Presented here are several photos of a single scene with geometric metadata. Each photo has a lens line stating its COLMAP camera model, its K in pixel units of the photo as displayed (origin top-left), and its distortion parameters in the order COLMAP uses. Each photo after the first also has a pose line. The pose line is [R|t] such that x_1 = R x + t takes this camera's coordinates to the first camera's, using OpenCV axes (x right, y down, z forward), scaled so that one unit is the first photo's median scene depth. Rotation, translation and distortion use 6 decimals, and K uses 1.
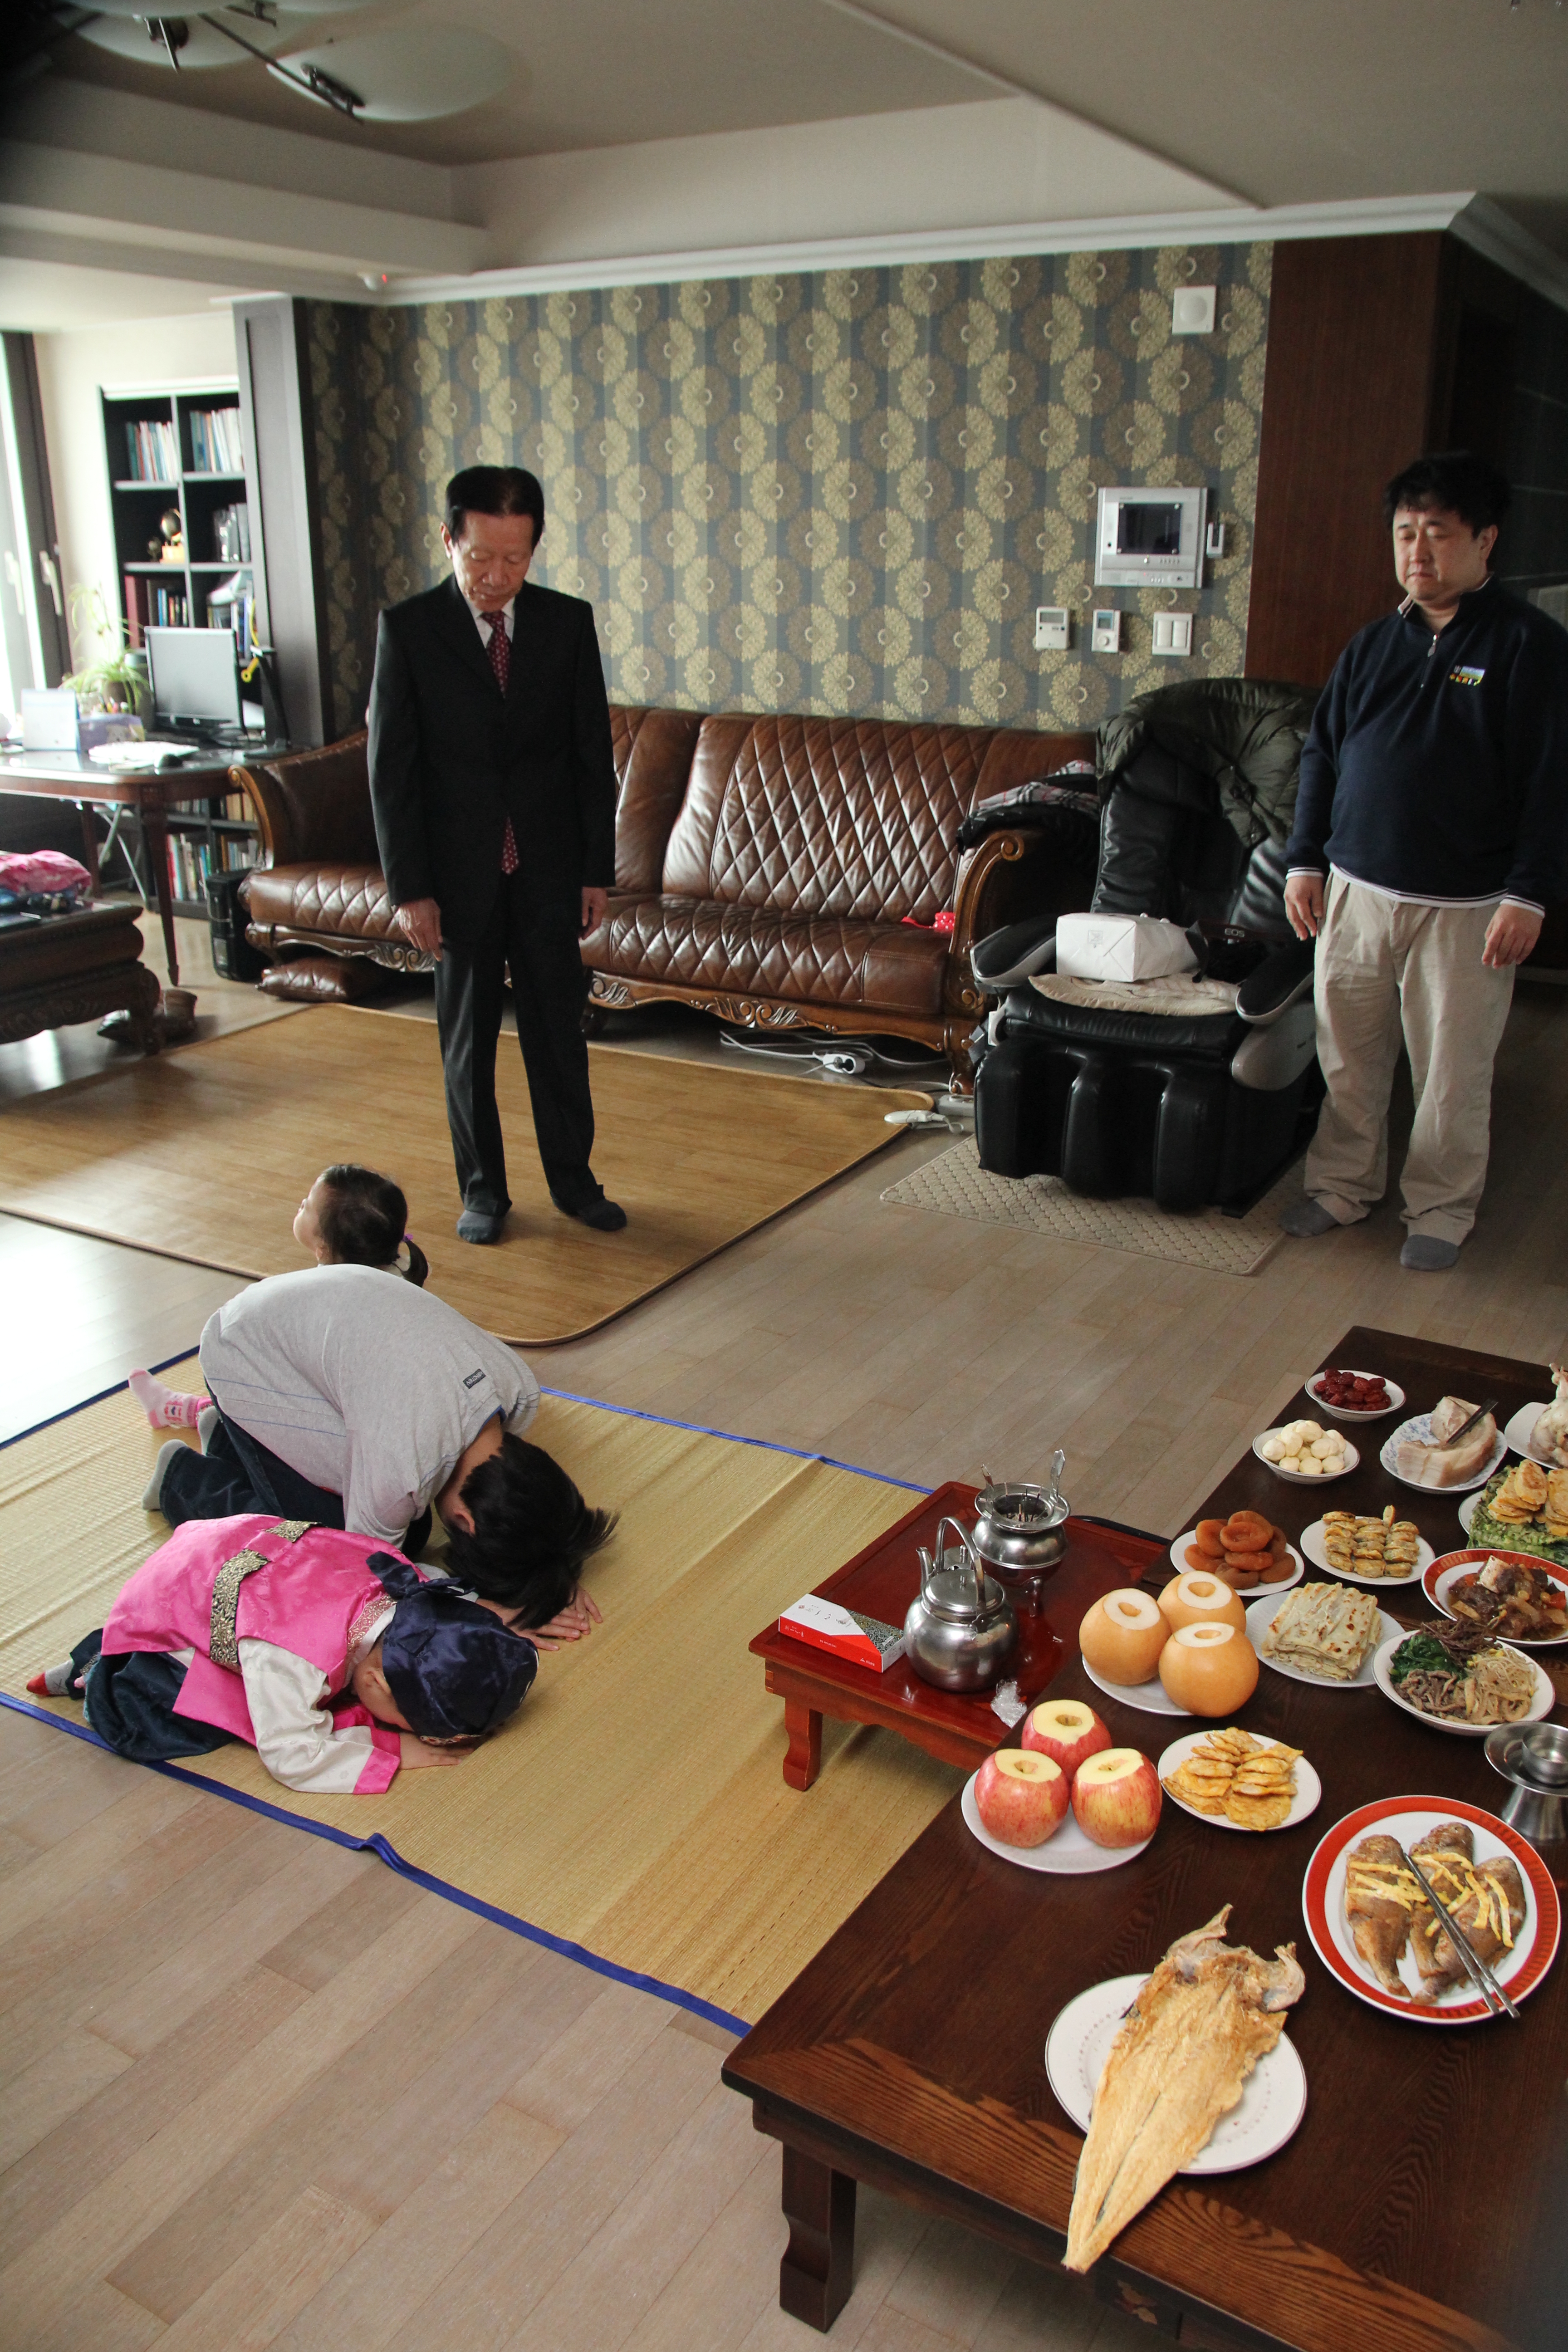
lens RADIAL K [[1809.0, 0, 784.0], [0, 1809.0, 1176.0], [0, 0, 1]] dist [-0.121193, 0.074608]
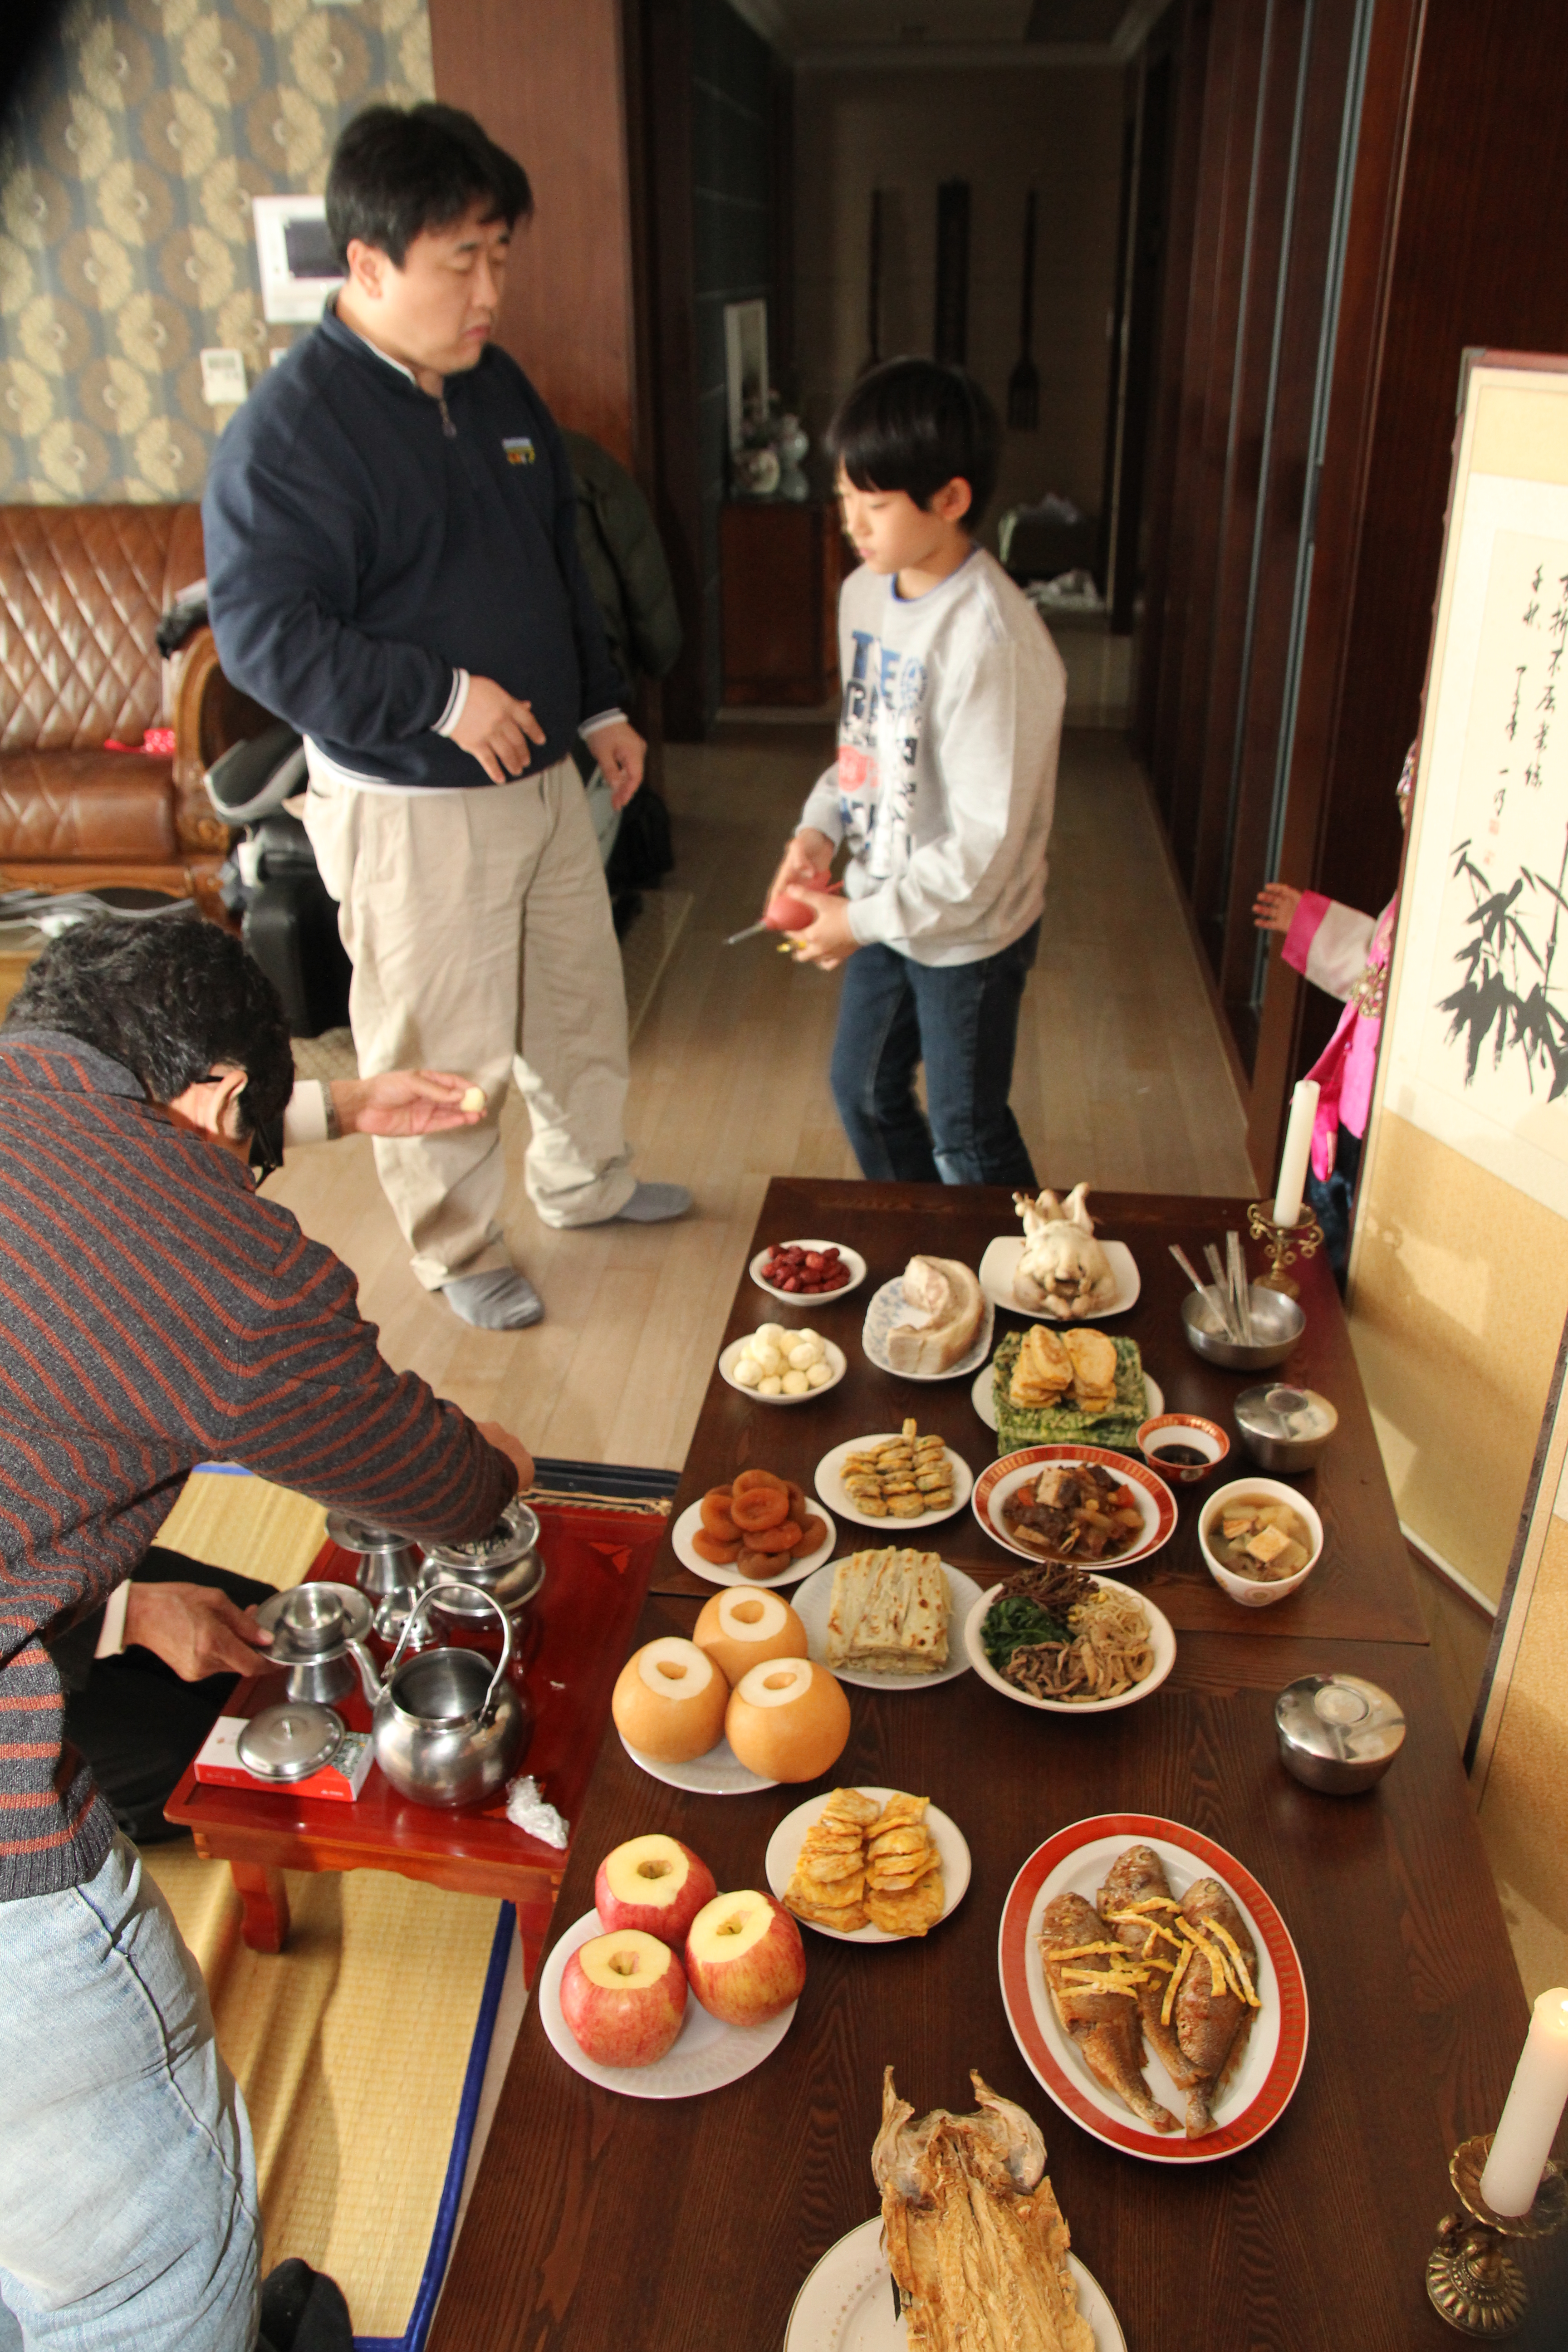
lens RADIAL K [[1809.0, 0, 784.0], [0, 1809.0, 1176.0], [0, 0, 1]] dist [-0.121193, 0.074608]
pose [[0.901288, -0.203270, 0.382572, -0.007636], [0.152413, 0.975411, 0.159196, -0.037883], [-0.405525, -0.085173, 0.910107, 0.135495]]
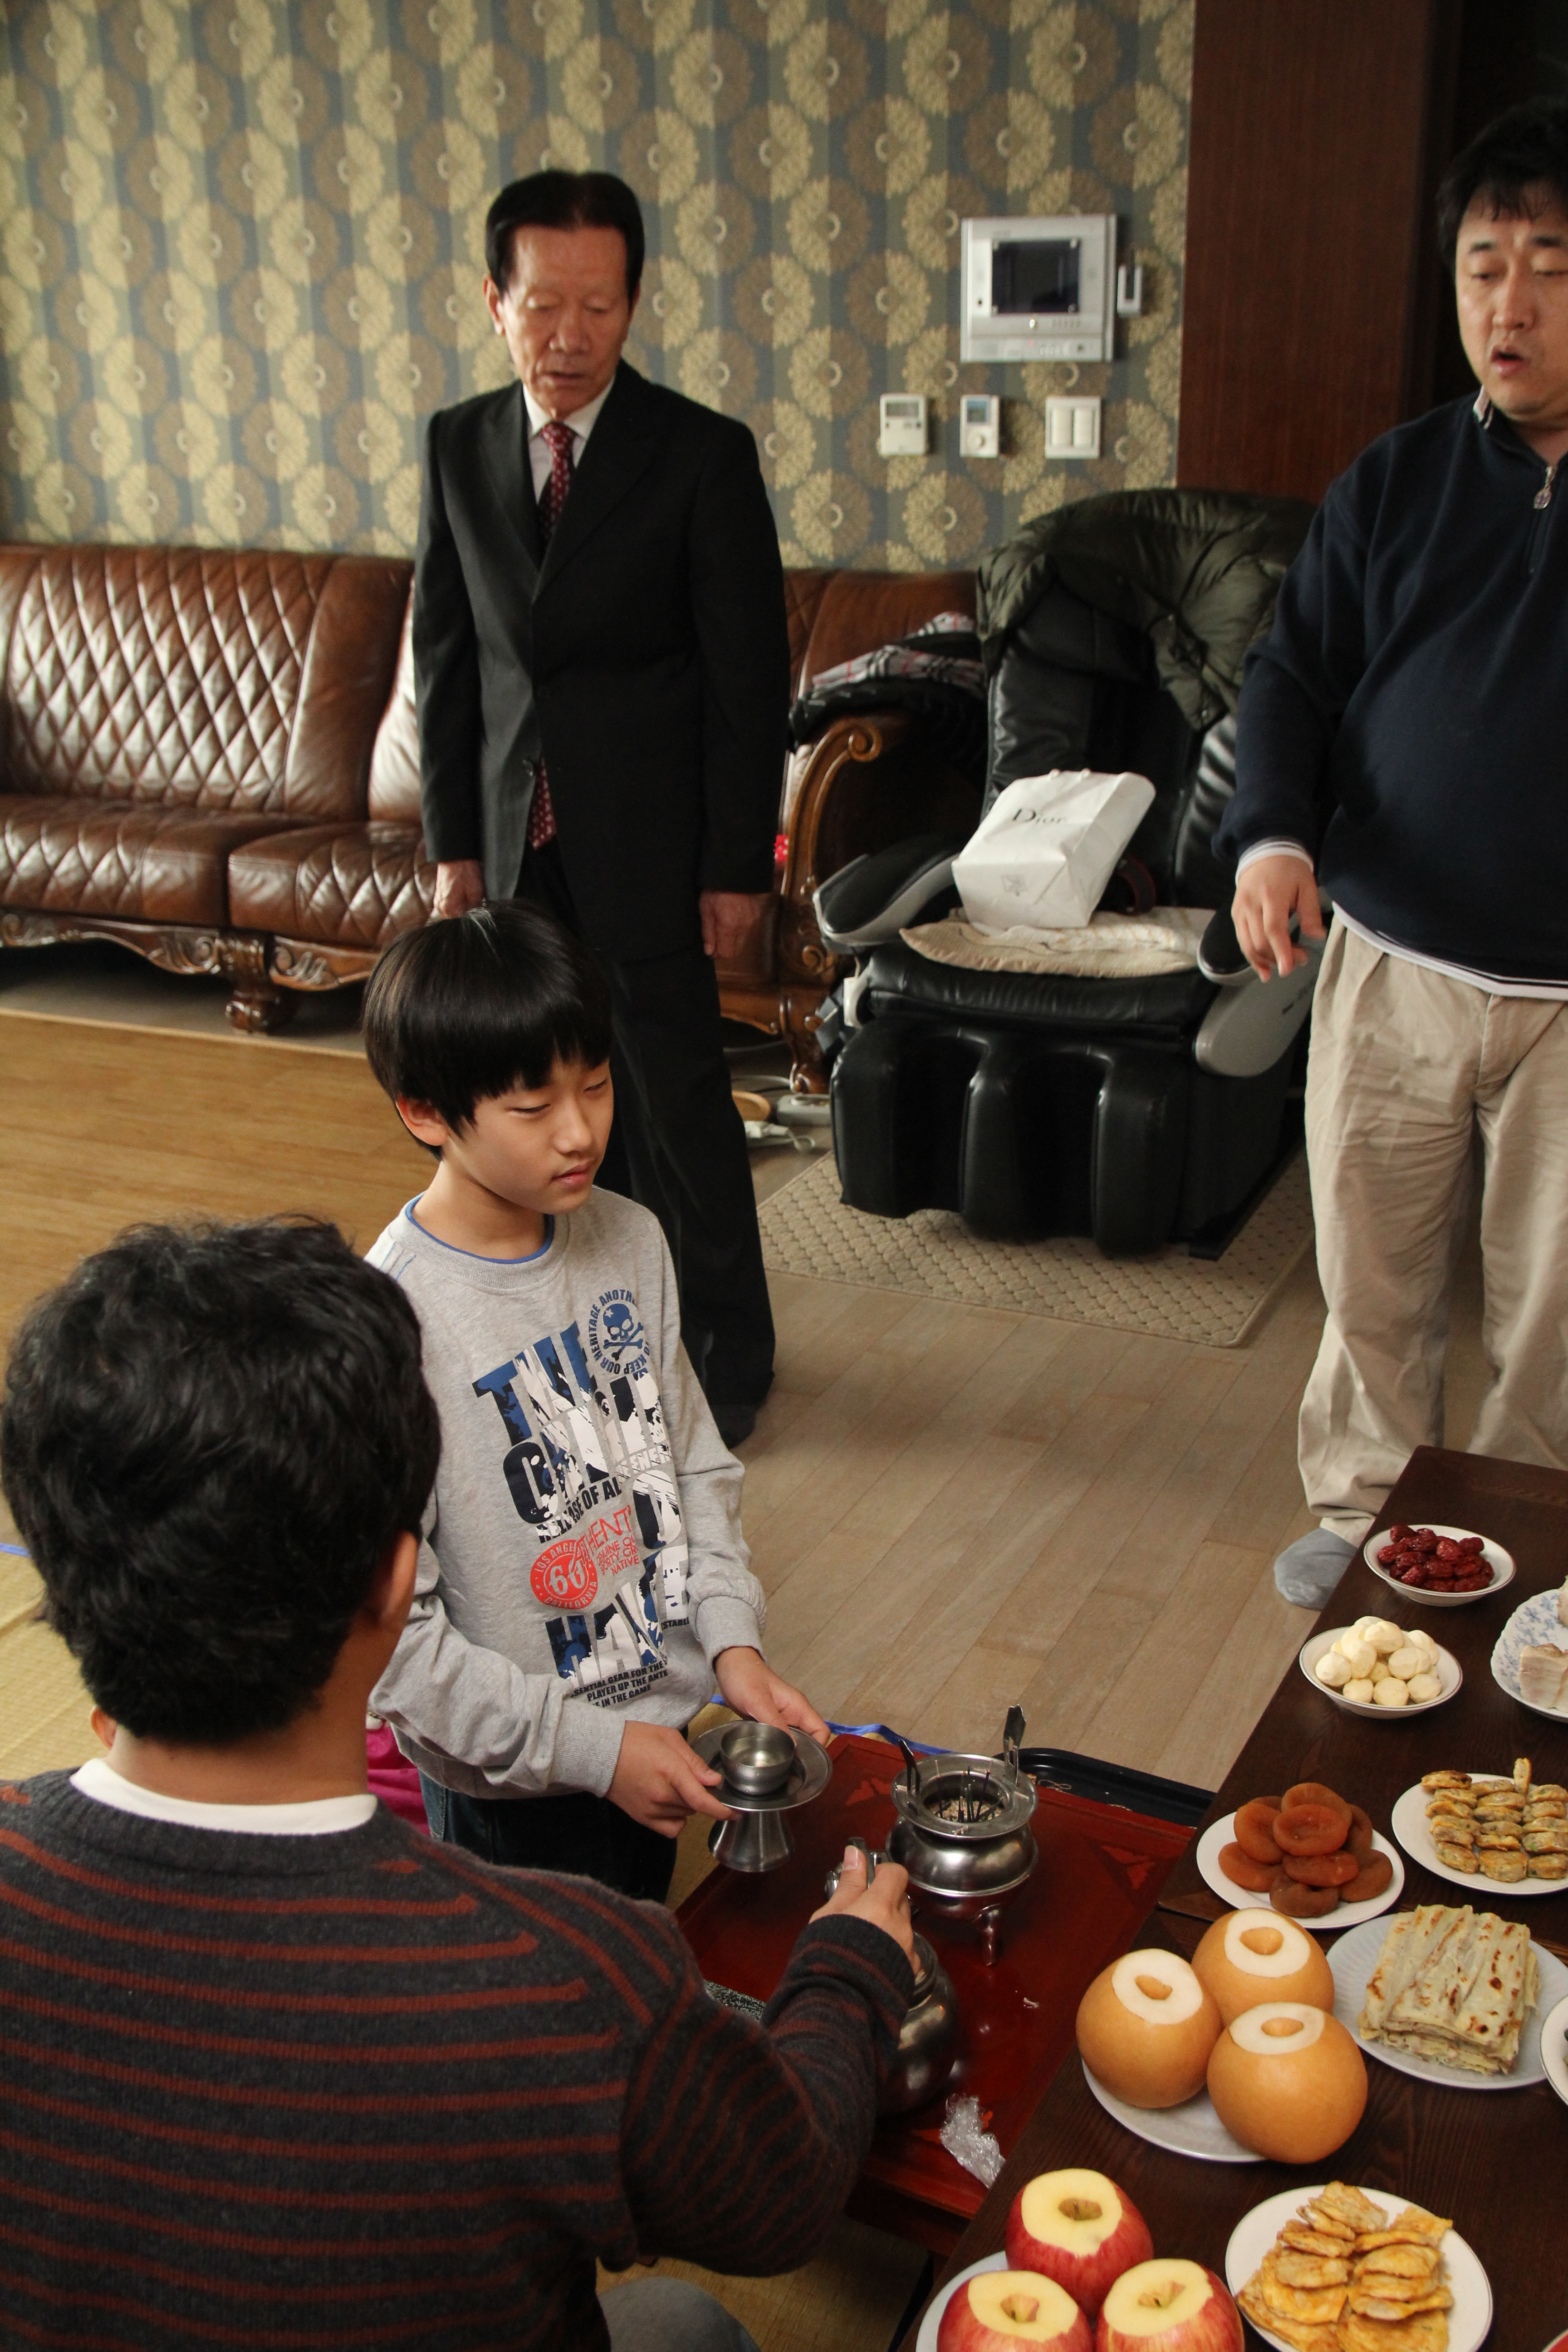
lens RADIAL K [[2383.3, 0, 784.8], [0, 2383.3, 1197.4], [0, 0, 1]] dist [-0.068415, 0.125021]
pose [[0.994333, -0.052203, 0.092615, 0.000411], [0.050745, 0.998549, 0.018030, -0.026619], [-0.093422, -0.013228, 0.995539, 0.085529]]
